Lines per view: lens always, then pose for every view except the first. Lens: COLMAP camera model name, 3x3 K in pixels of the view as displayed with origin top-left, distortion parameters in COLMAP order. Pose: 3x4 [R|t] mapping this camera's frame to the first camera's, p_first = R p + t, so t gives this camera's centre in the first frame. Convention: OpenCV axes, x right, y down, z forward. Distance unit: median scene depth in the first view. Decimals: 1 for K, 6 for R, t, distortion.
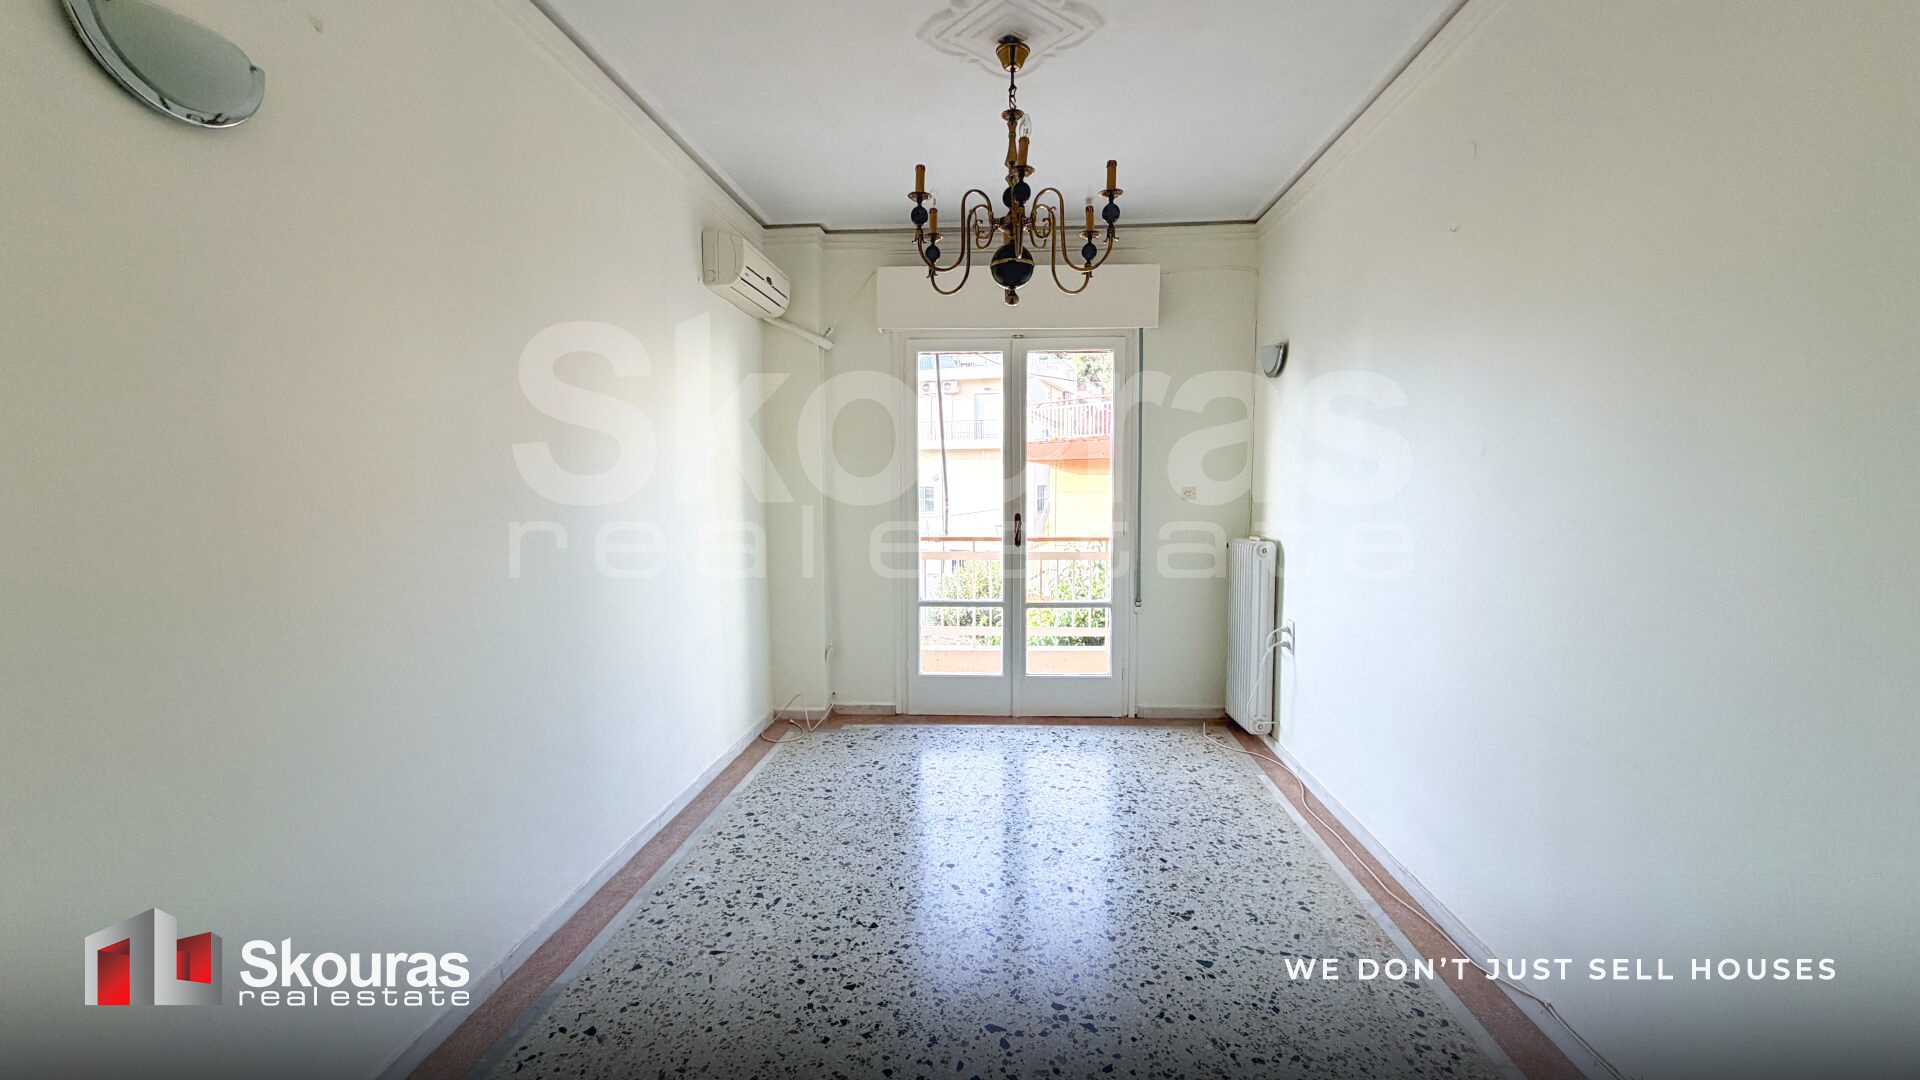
lens RADIAL K [[825.6, 0, 961.4], [0, 825.6, 544.4], [0, 0, 1]] dist [-0.000510, -0.000027]
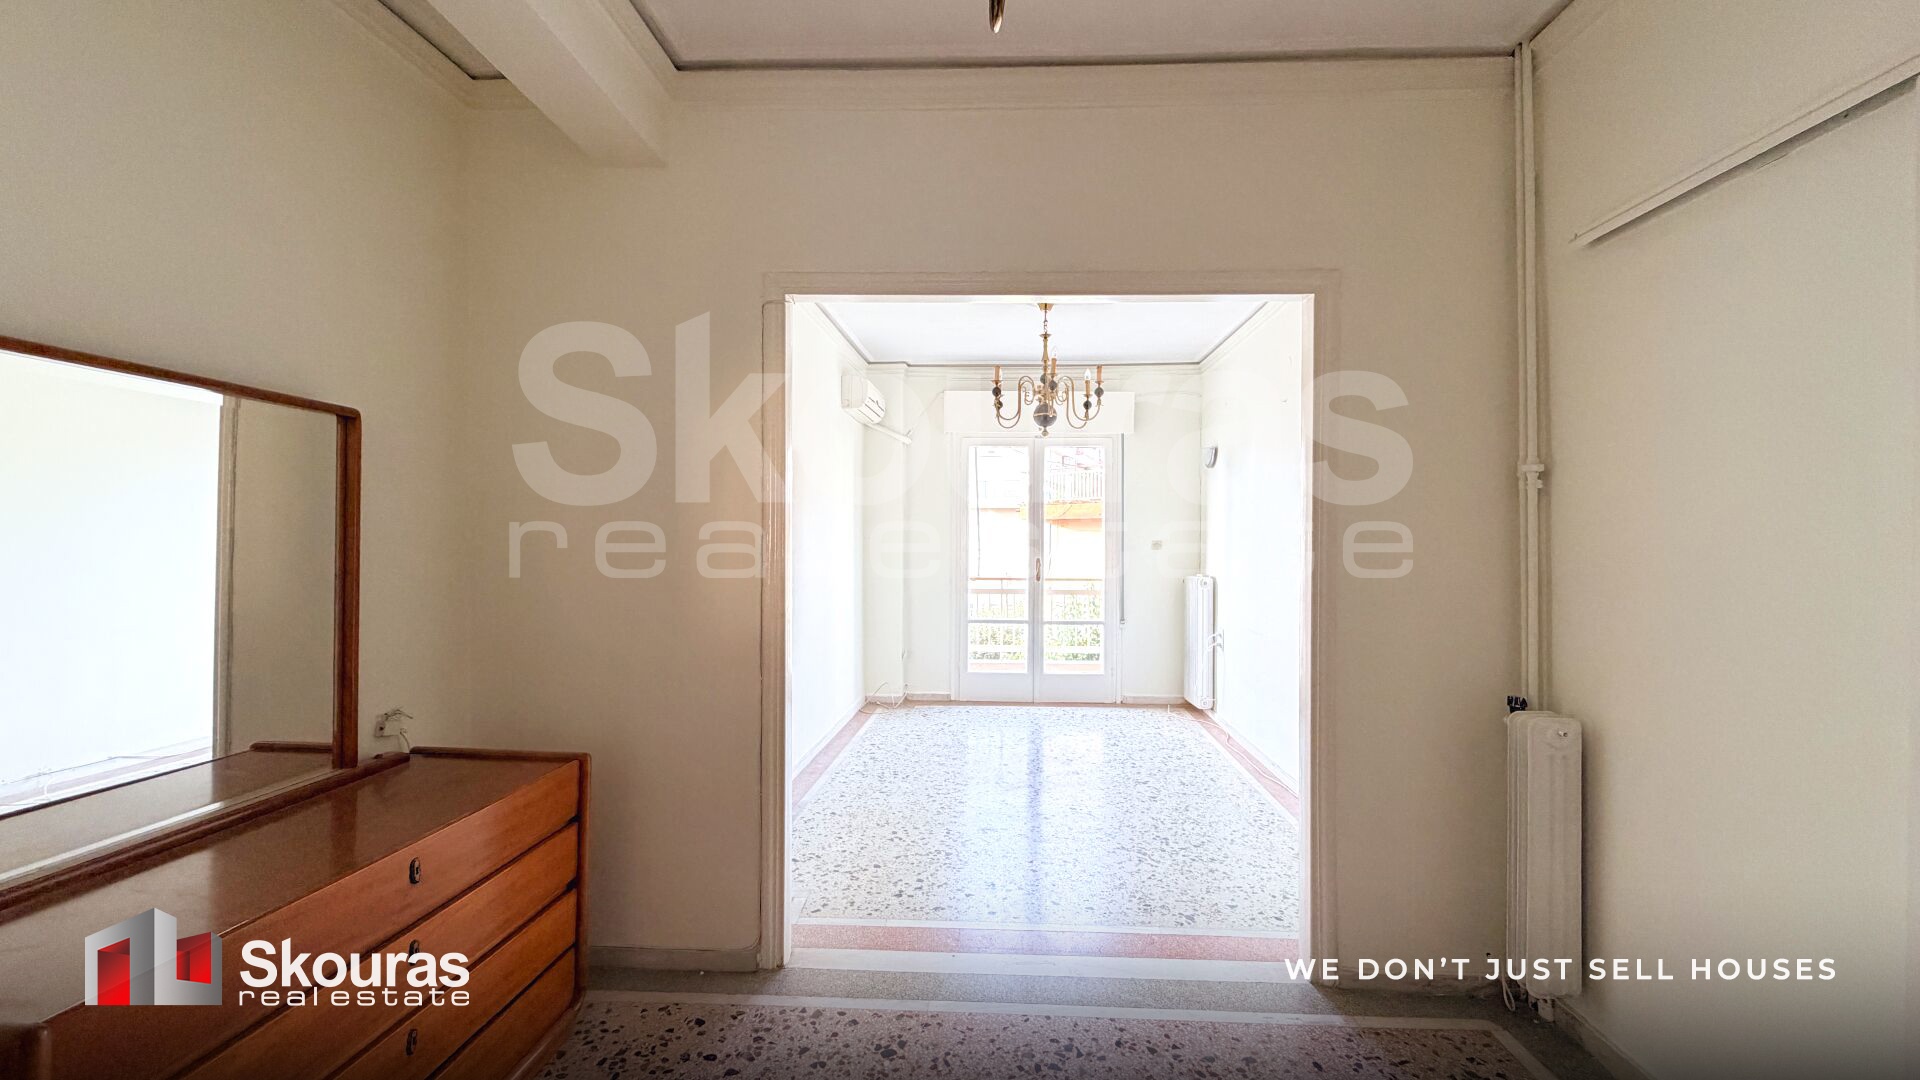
lens RADIAL K [[825.6, 0, 960.8], [0, 825.6, 533.0], [0, 0, 1]] dist [-0.000510, -0.000027]
pose [[0.999961, 0.008865, -0.000013, -0.070122], [-0.008835, 0.996424, -0.084031, 0.042646], [-0.000732, 0.084028, 0.996463, -0.454594]]
